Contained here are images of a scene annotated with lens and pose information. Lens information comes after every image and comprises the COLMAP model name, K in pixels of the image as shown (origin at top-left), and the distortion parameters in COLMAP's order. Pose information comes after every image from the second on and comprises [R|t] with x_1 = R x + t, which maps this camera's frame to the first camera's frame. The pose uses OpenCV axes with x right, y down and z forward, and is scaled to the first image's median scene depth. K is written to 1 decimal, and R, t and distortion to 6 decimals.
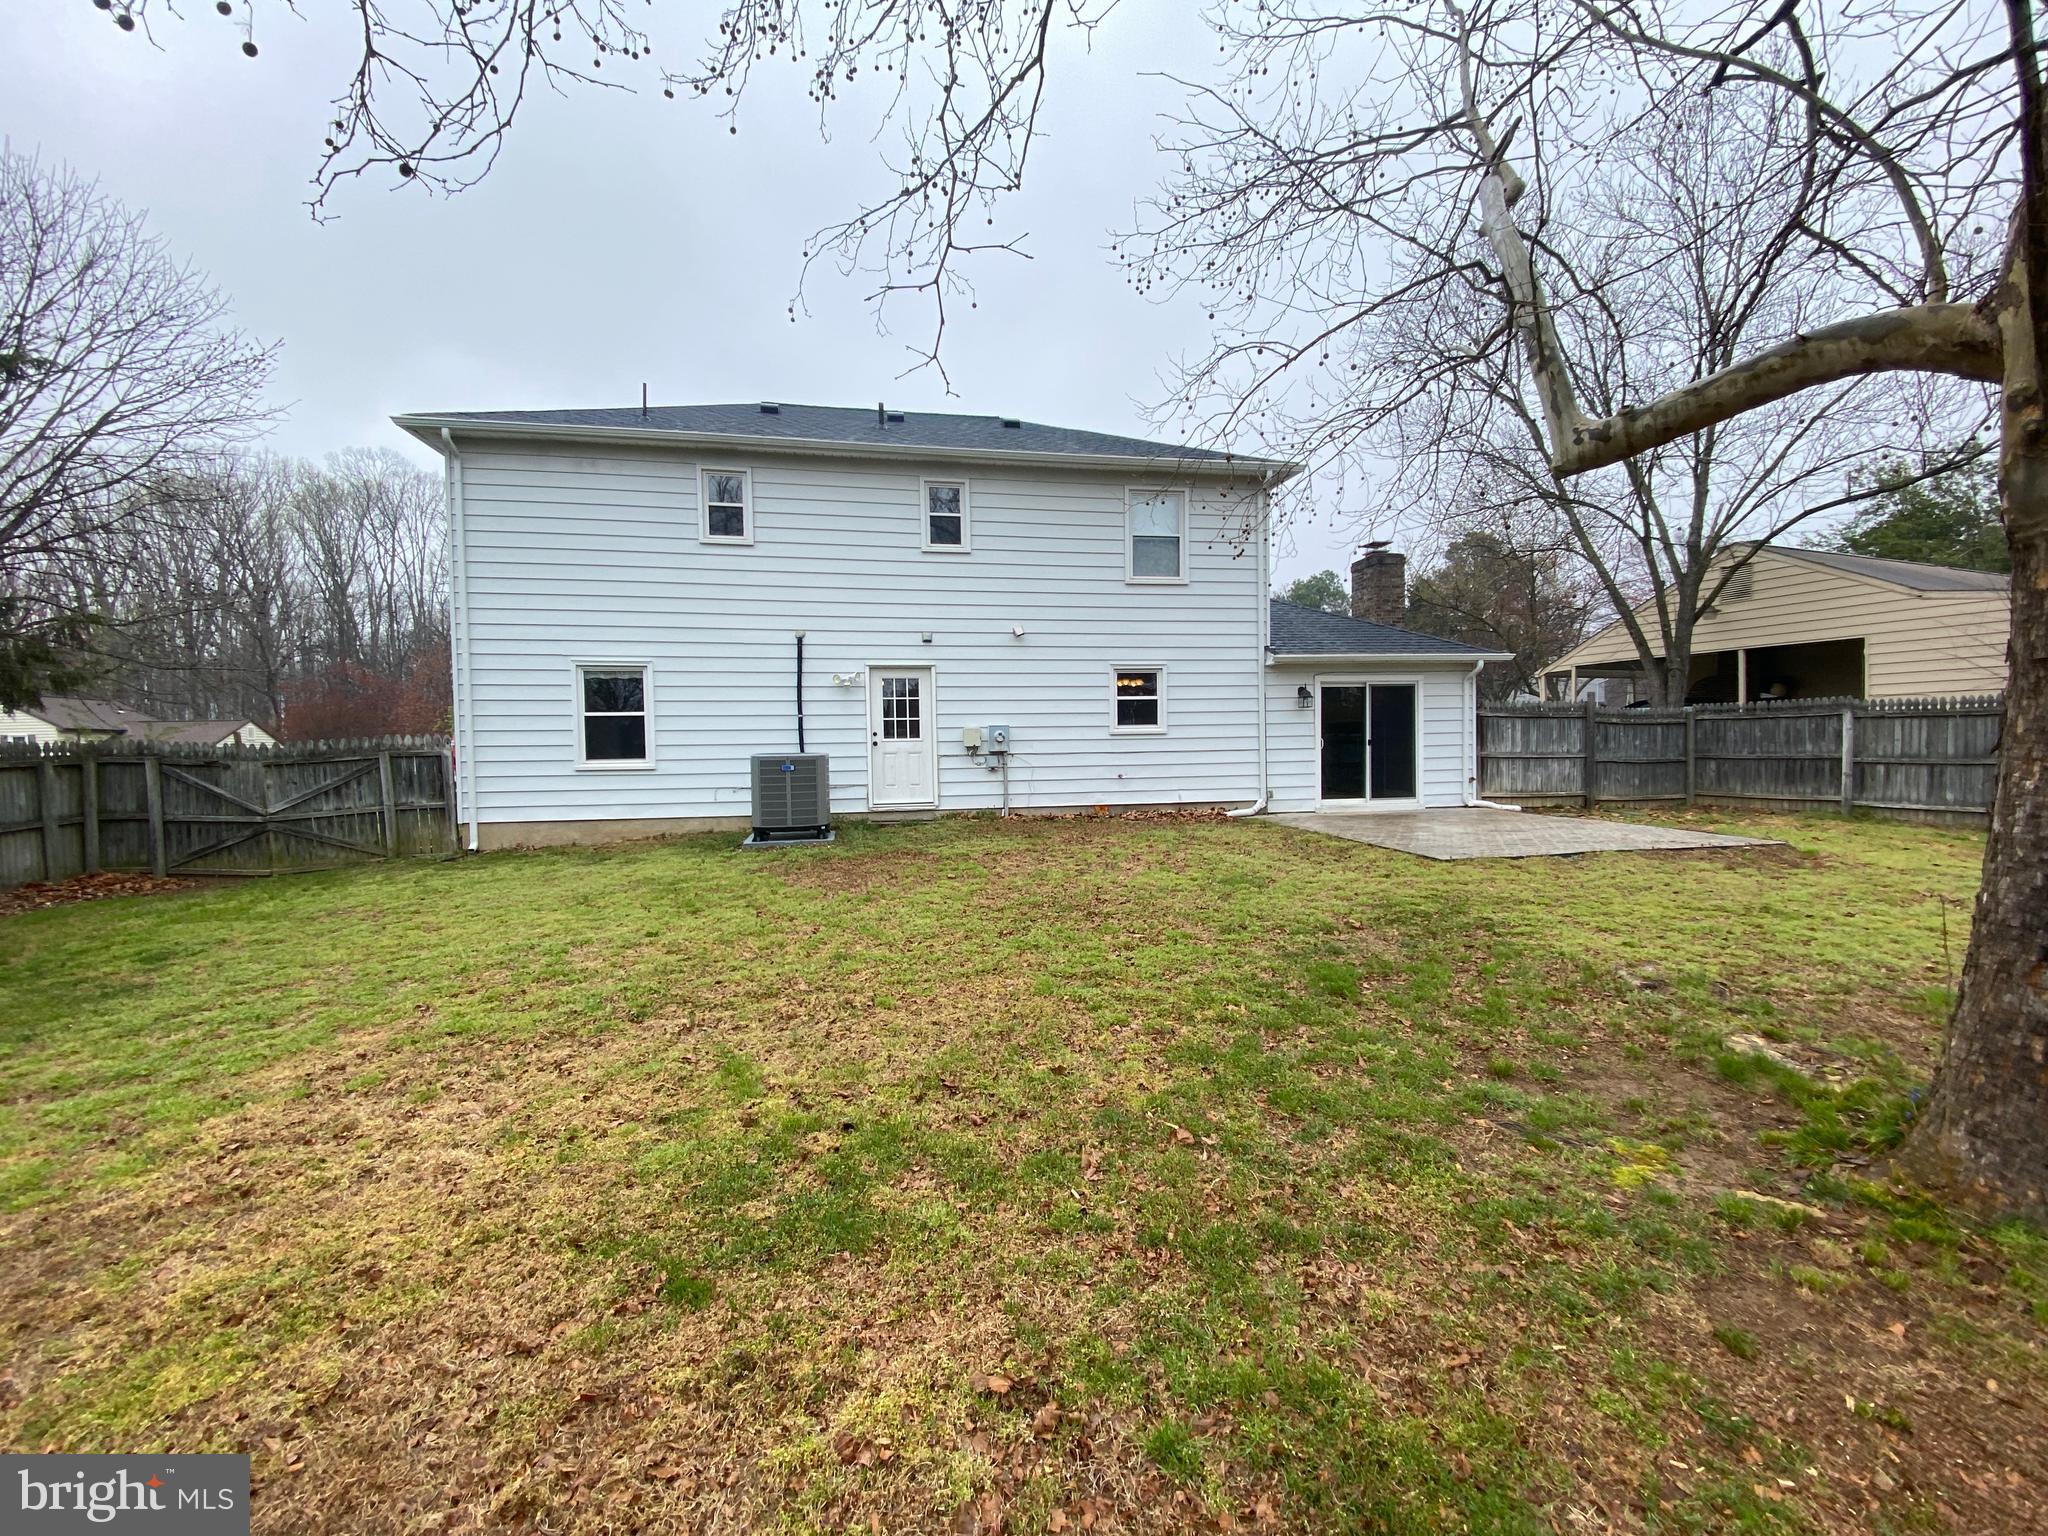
lens RADIAL K [[832.8, 0, 1035.5], [0, 832.8, 785.2], [0, 0, 1]] dist [0.003928, -0.002396]
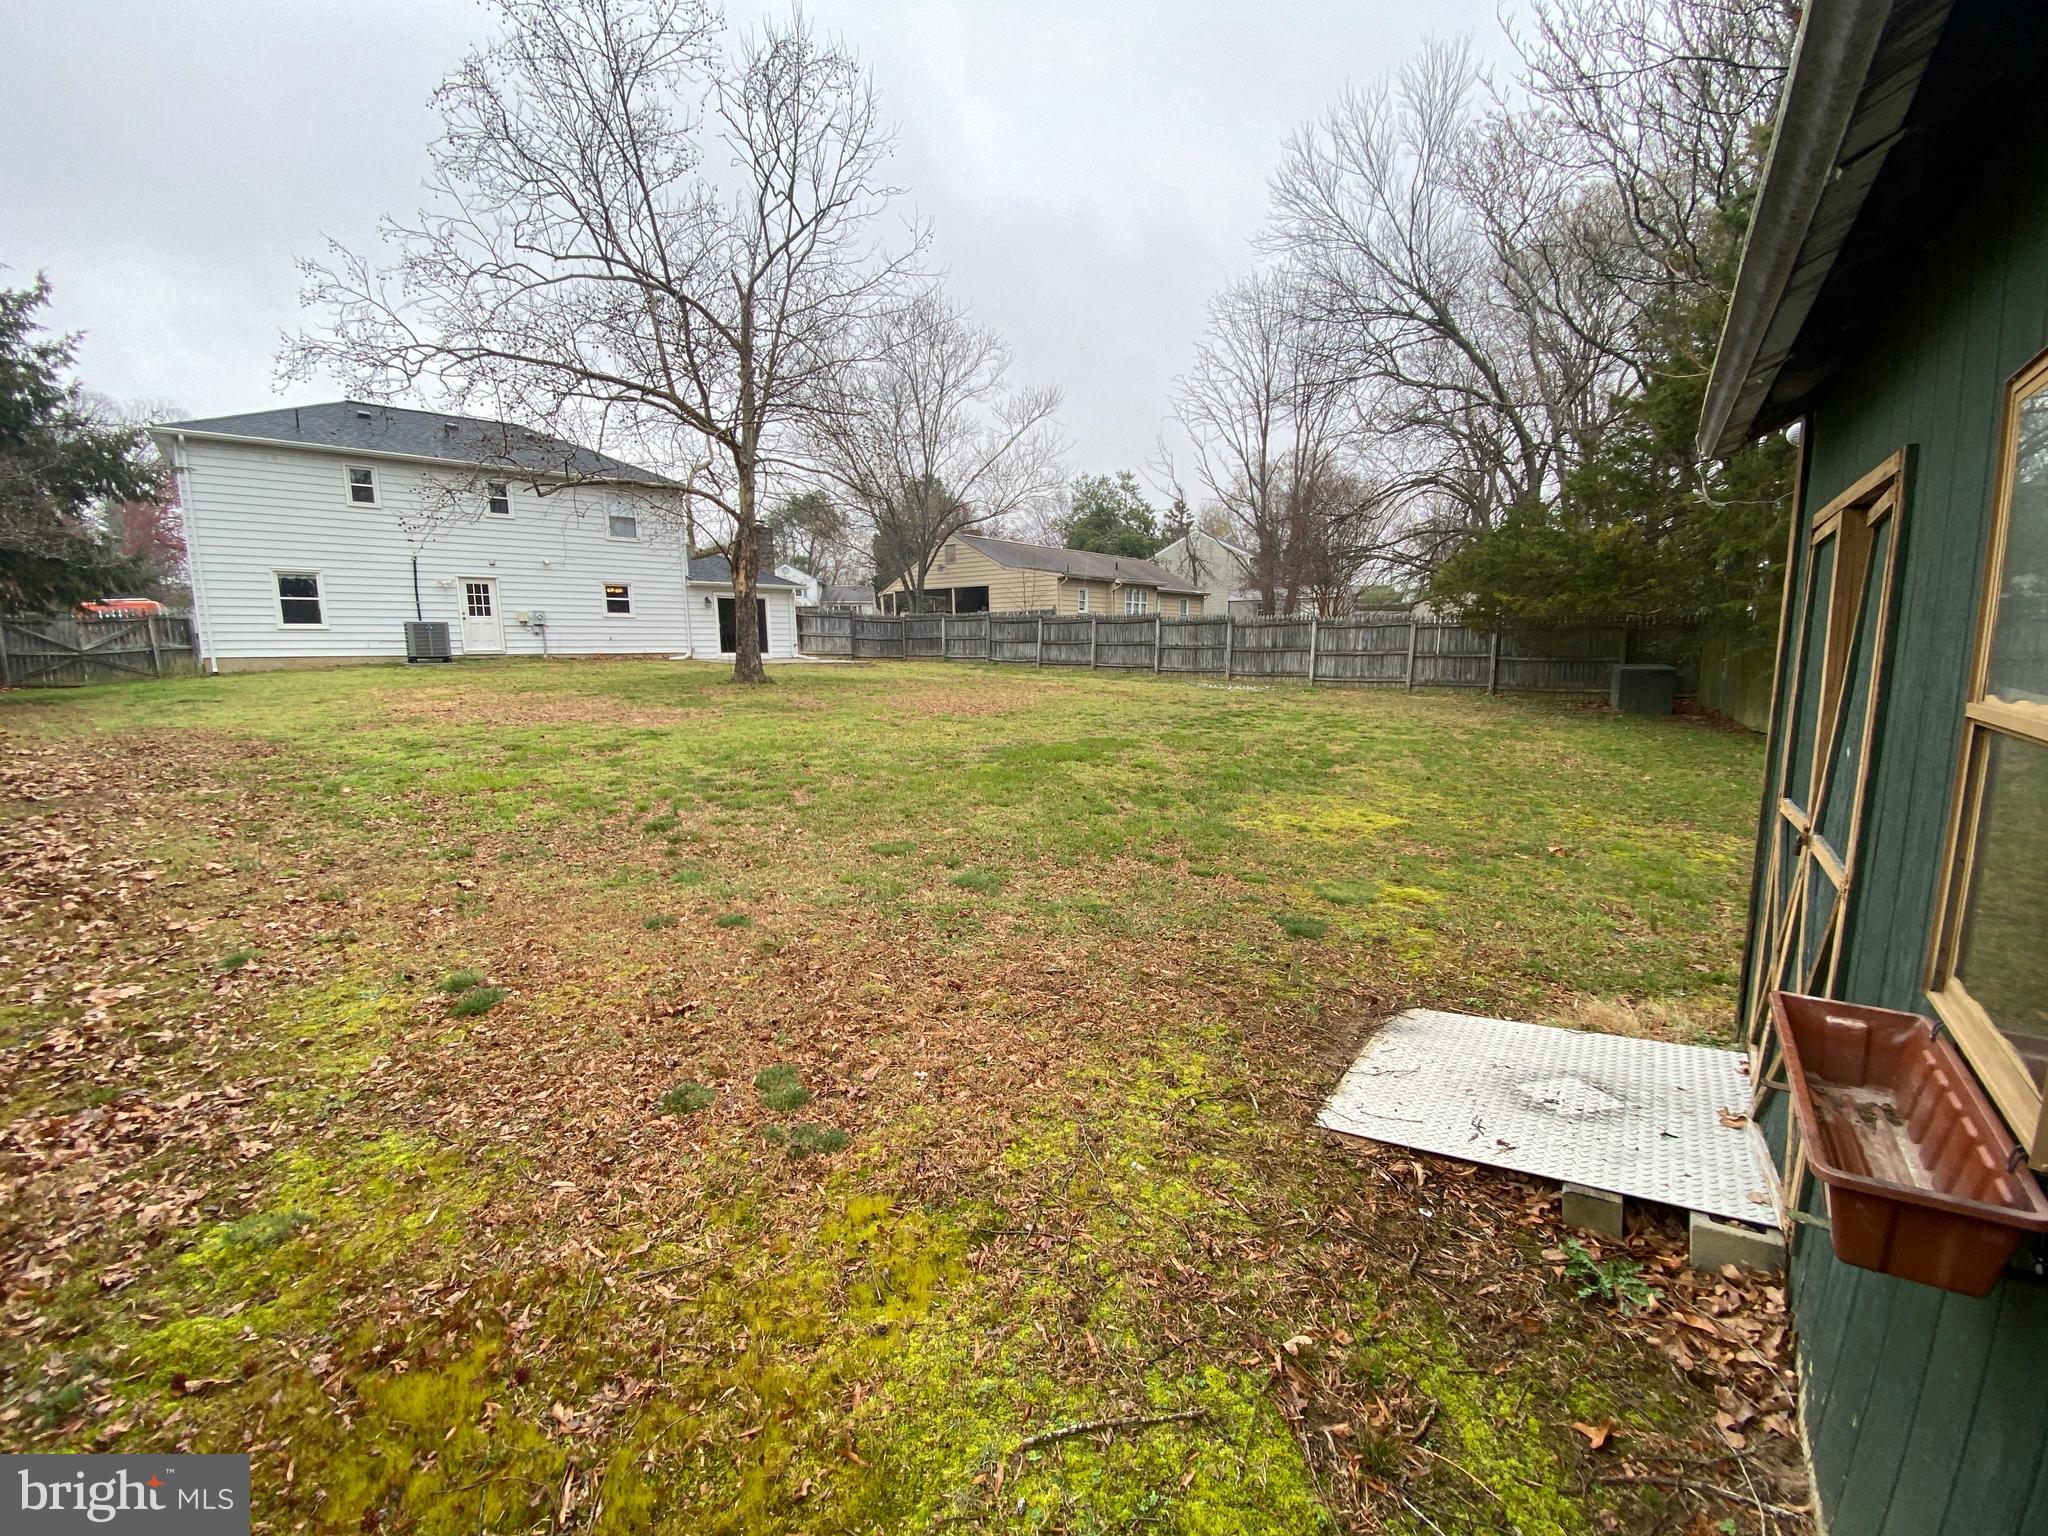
lens RADIAL K [[832.8, 0, 1028.1], [0, 832.8, 774.2], [0, 0, 1]] dist [0.003928, -0.002396]
pose [[0.857810, -0.062757, 0.510121, -0.079076], [0.006206, 0.993710, 0.111814, 0.095134], [-0.513929, -0.092749, 0.852804, -1.269753]]
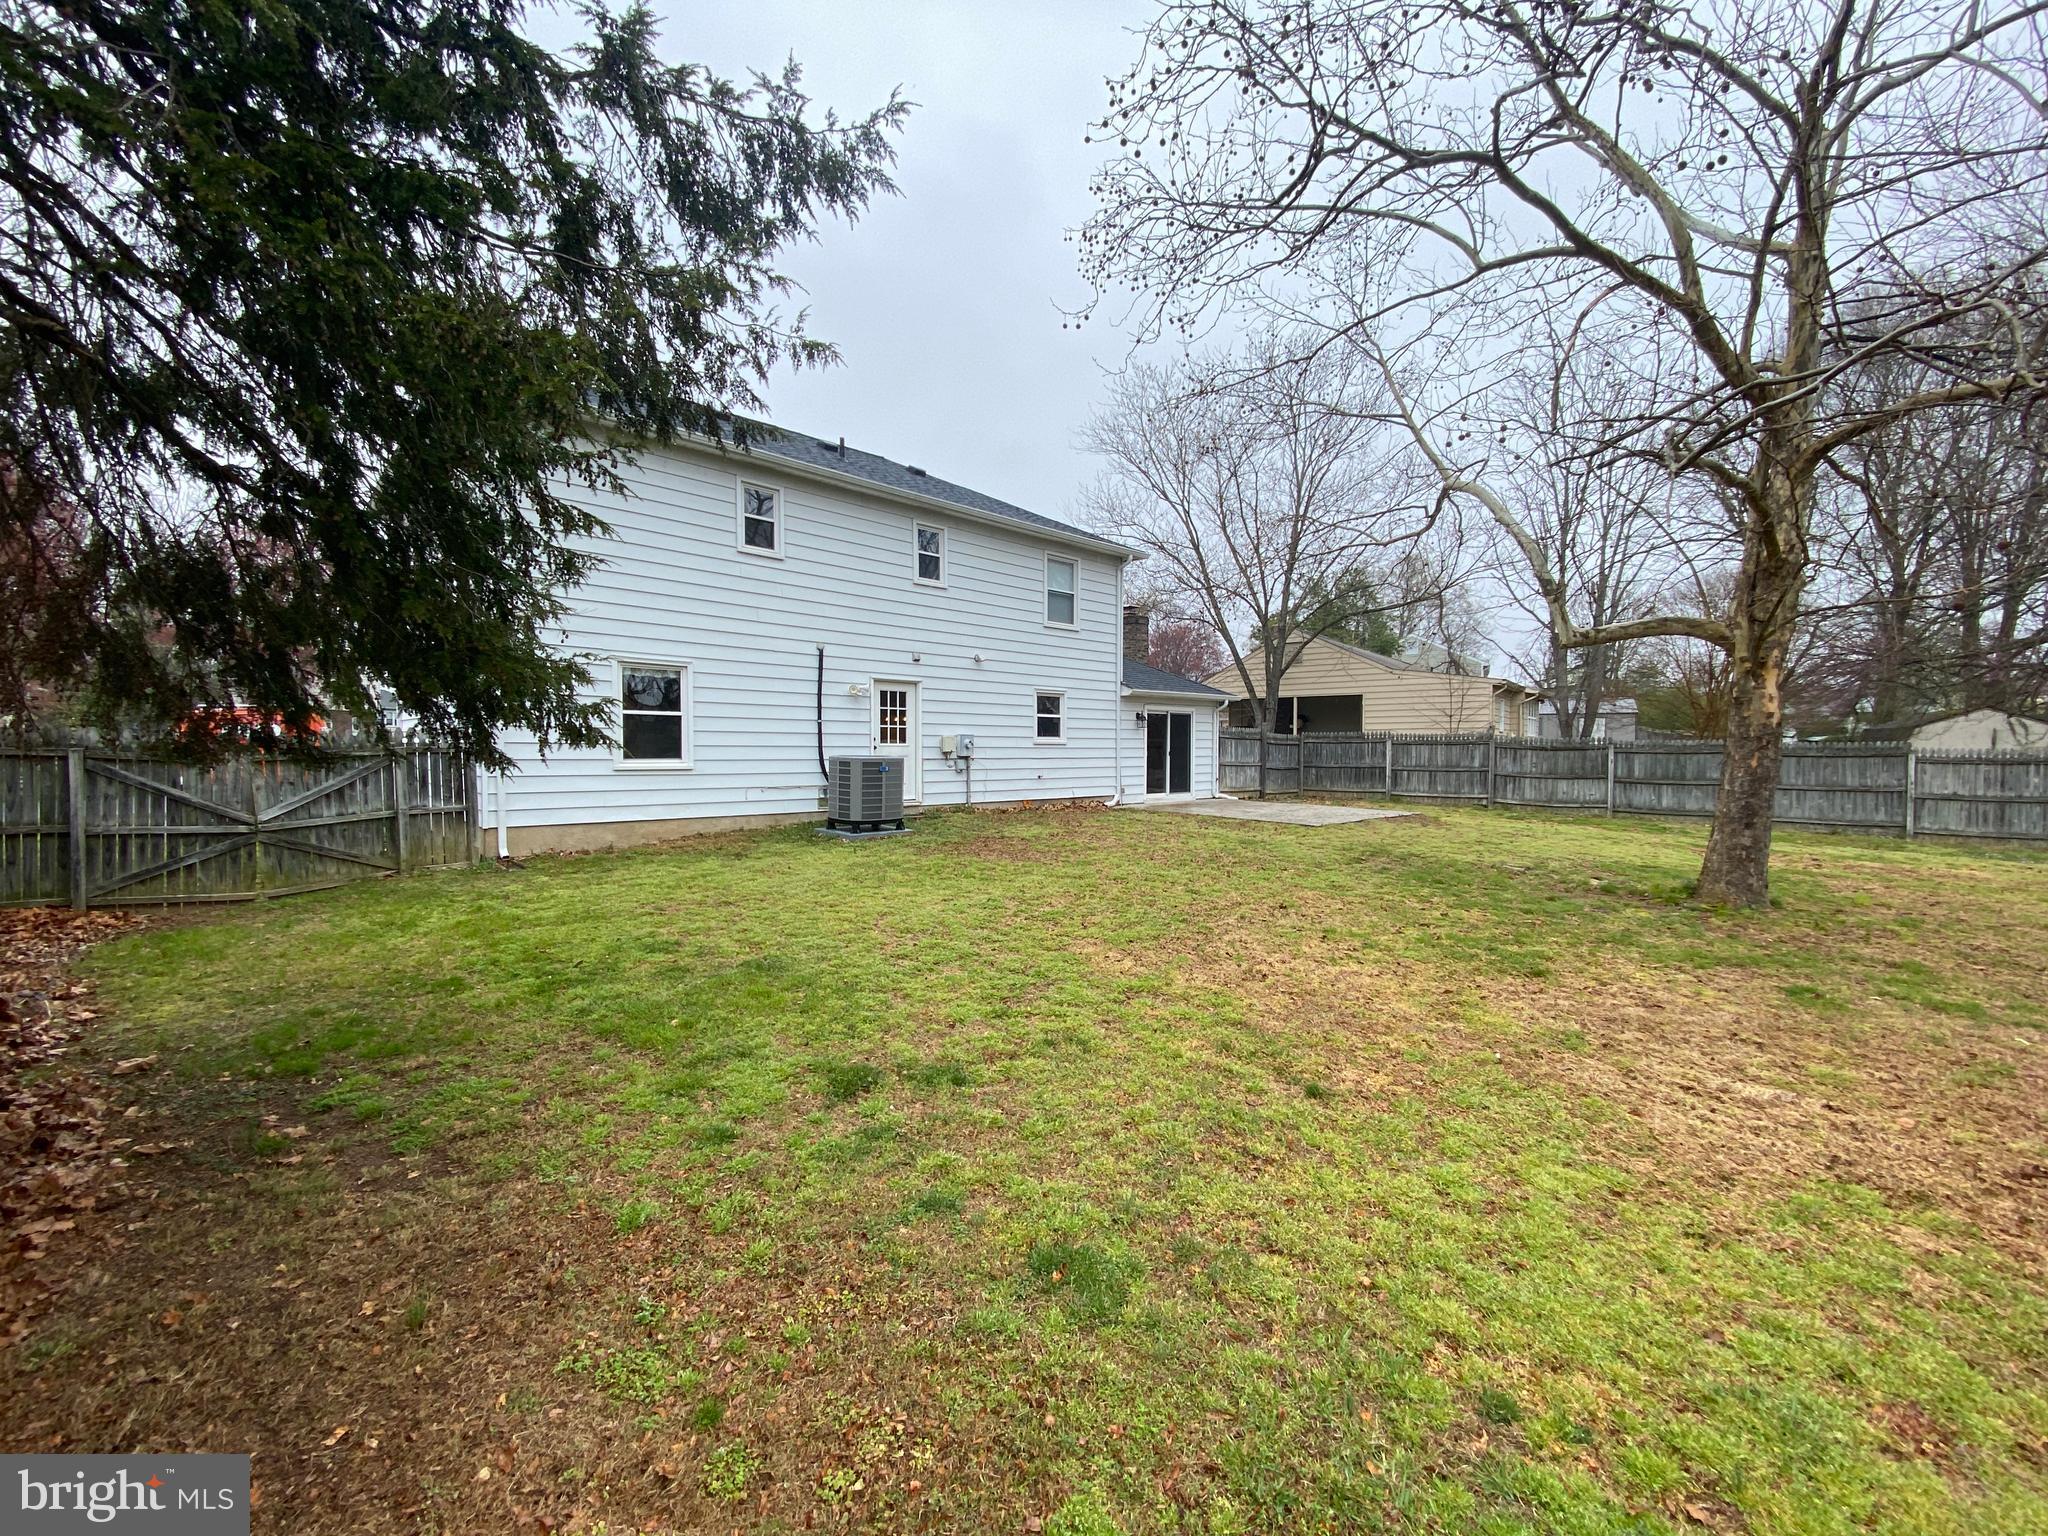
lens RADIAL K [[832.8, 0, 1040.0], [0, 832.8, 776.6], [0, 0, 1]] dist [0.003928, -0.002396]
pose [[0.837169, 0.003398, 0.546934, -0.599213], [-0.000114, 0.999982, -0.006038, -0.003602], [-0.546944, 0.004993, 0.837154, -0.065690]]
